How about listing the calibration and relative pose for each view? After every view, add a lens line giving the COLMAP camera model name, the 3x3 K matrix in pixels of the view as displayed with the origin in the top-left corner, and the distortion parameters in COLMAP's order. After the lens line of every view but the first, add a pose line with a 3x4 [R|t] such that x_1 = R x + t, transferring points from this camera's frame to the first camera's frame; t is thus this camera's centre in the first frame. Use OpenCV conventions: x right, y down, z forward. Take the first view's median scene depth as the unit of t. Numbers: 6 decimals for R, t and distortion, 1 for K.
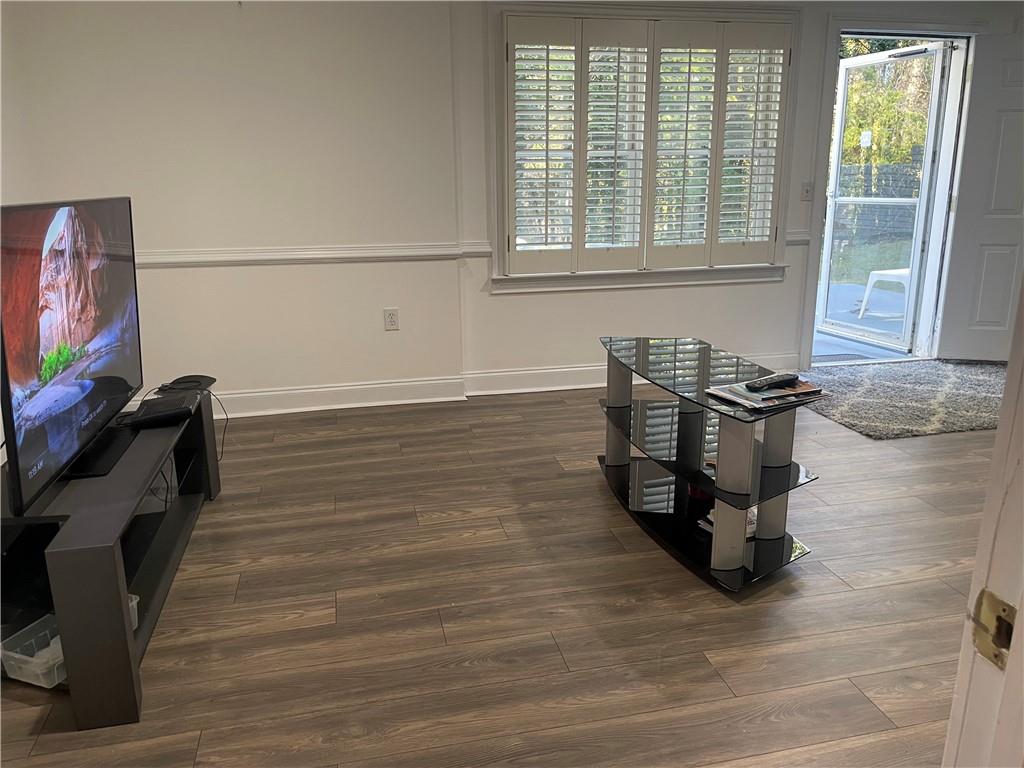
lens RADIAL K [[769.3, 0, 513.7], [0, 769.3, 385.9], [0, 0, 1]] dist [0.055563, -0.046611]
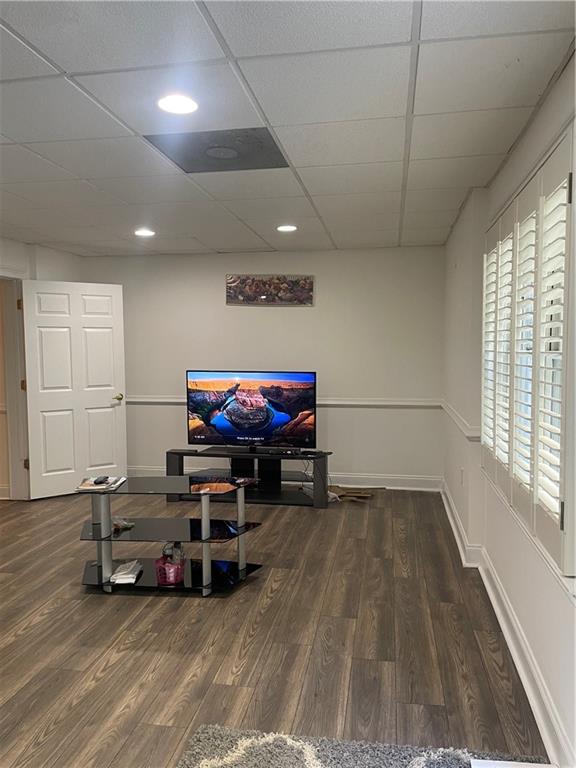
lens RADIAL K [[577.0, 0, 289.5], [0, 577.0, 384.2], [0, 0, 1]] dist [0.055563, -0.046611]
pose [[-0.413039, 0.071750, -0.907882, 0.957929], [-0.211172, 0.962176, 0.172113, -0.397154], [0.885892, 0.262809, -0.382265, 1.231446]]
